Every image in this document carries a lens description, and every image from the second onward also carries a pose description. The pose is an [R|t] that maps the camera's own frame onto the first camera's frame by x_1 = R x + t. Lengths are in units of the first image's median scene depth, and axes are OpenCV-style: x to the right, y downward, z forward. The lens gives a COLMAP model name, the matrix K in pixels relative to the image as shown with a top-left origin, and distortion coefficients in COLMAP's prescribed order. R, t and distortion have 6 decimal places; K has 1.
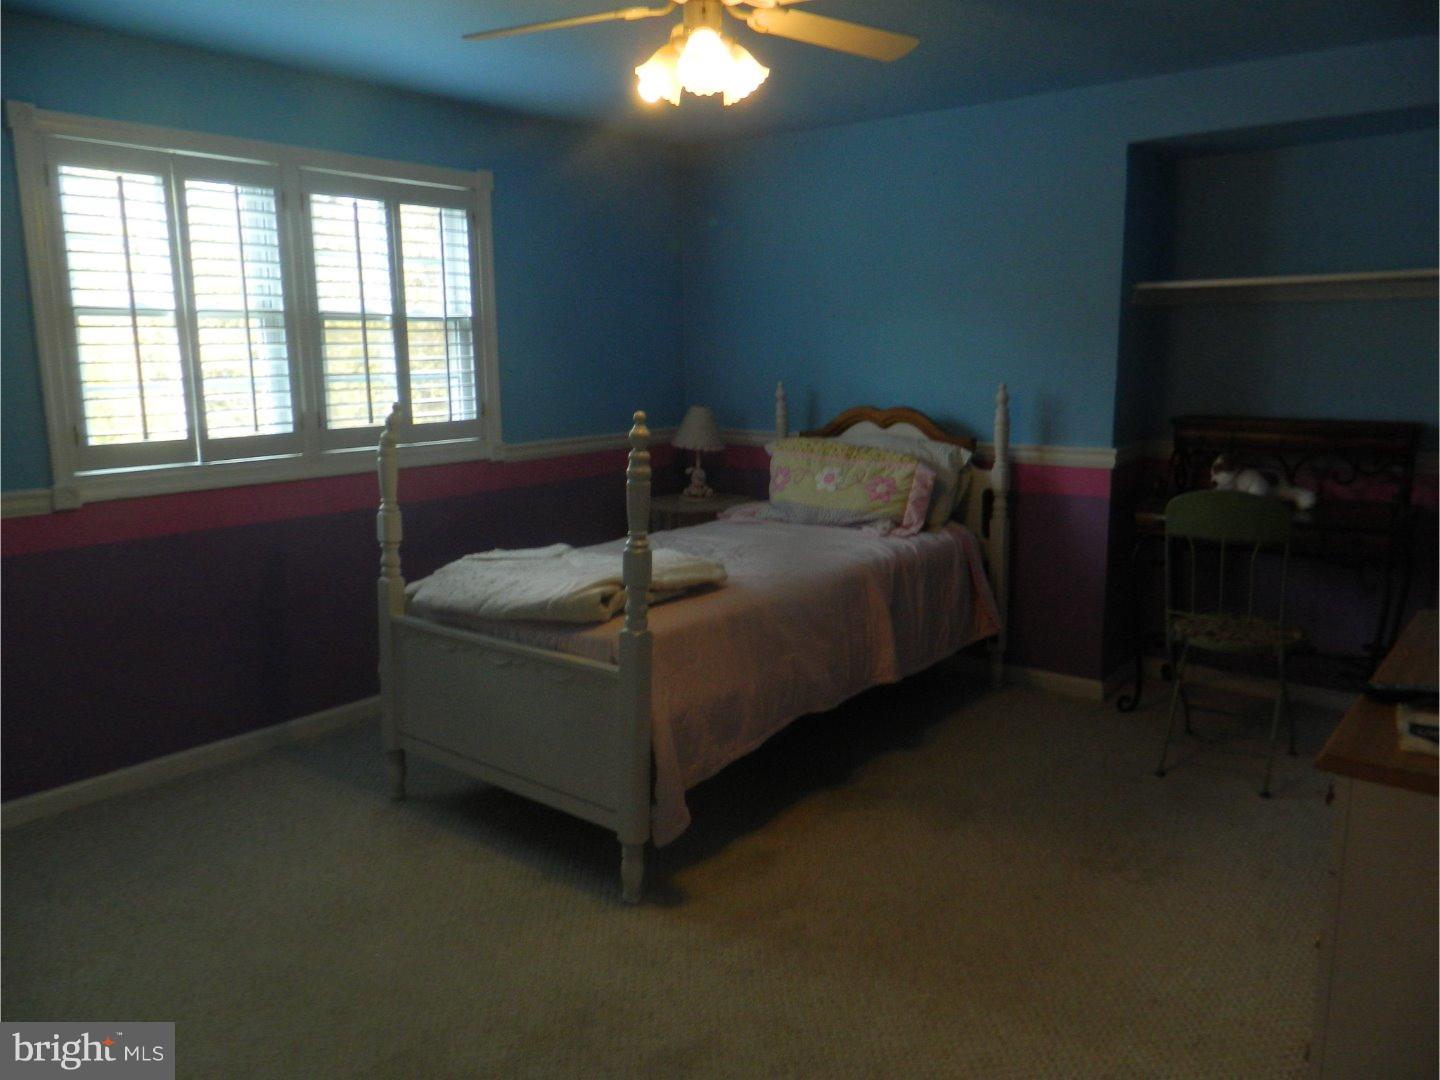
lens RADIAL K [[1055.1, 0, 718.9], [0, 1055.1, 542.7], [0, 0, 1]] dist [0.000526, 0.004100]
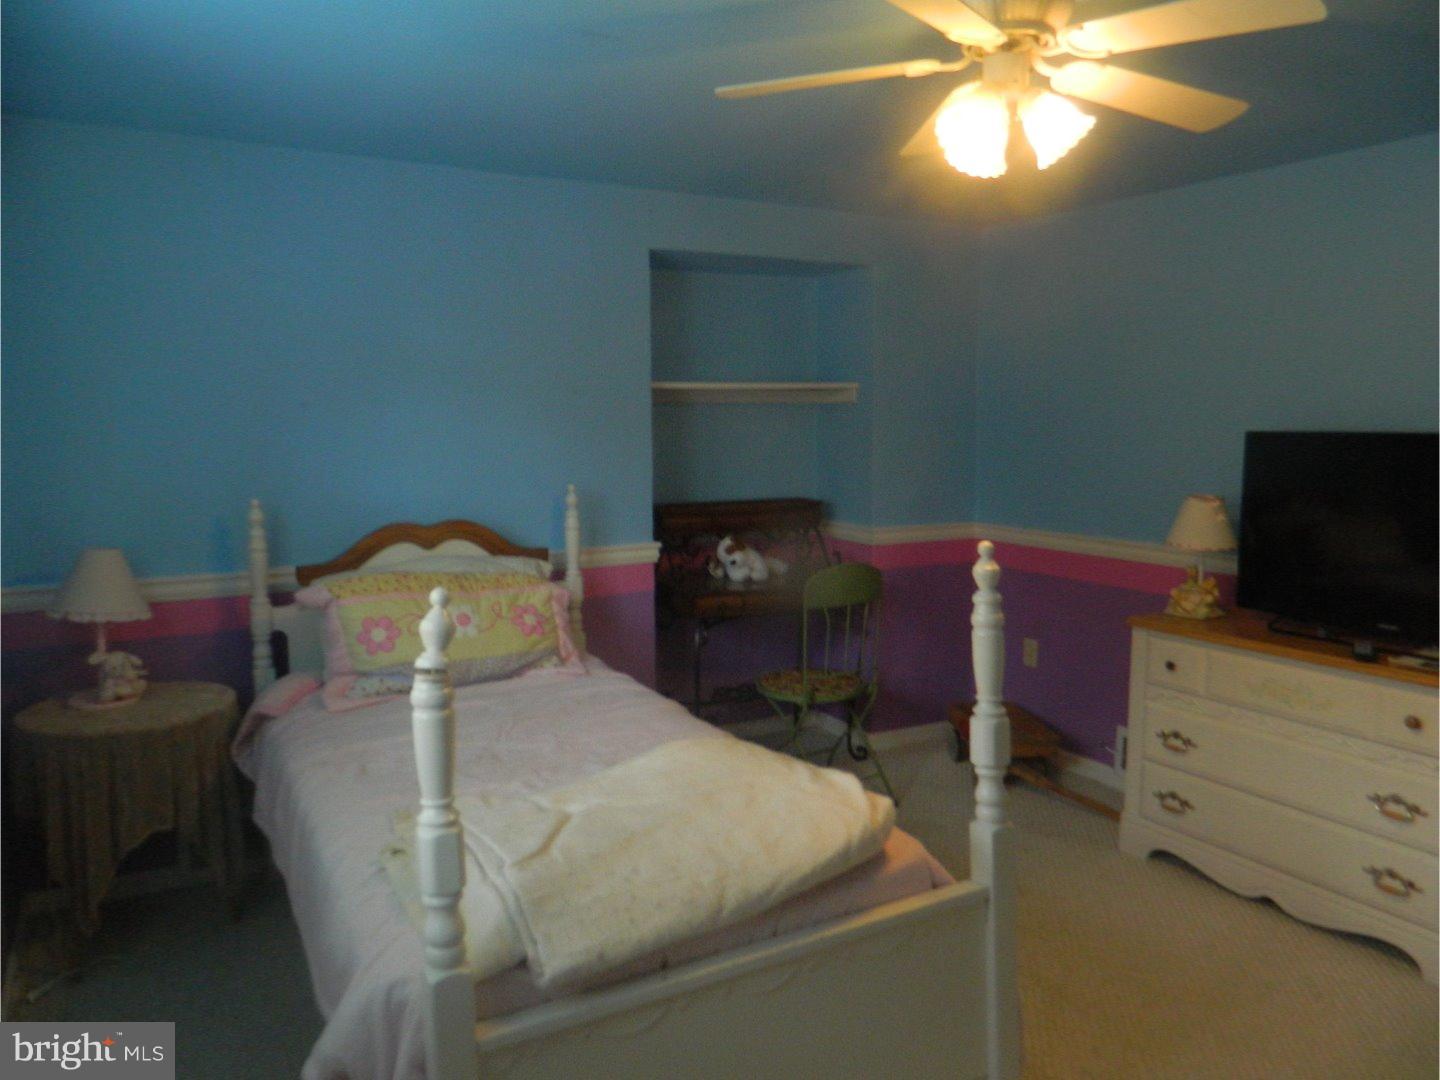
lens RADIAL K [[1055.1, 0, 720.8], [0, 1055.1, 542.7], [0, 0, 1]] dist [0.000526, 0.004100]
pose [[0.360845, -0.099732, 0.927278, -0.541113], [0.173602, 0.984072, 0.038284, -0.115827], [-0.916326, 0.147162, 0.372410, 0.559036]]
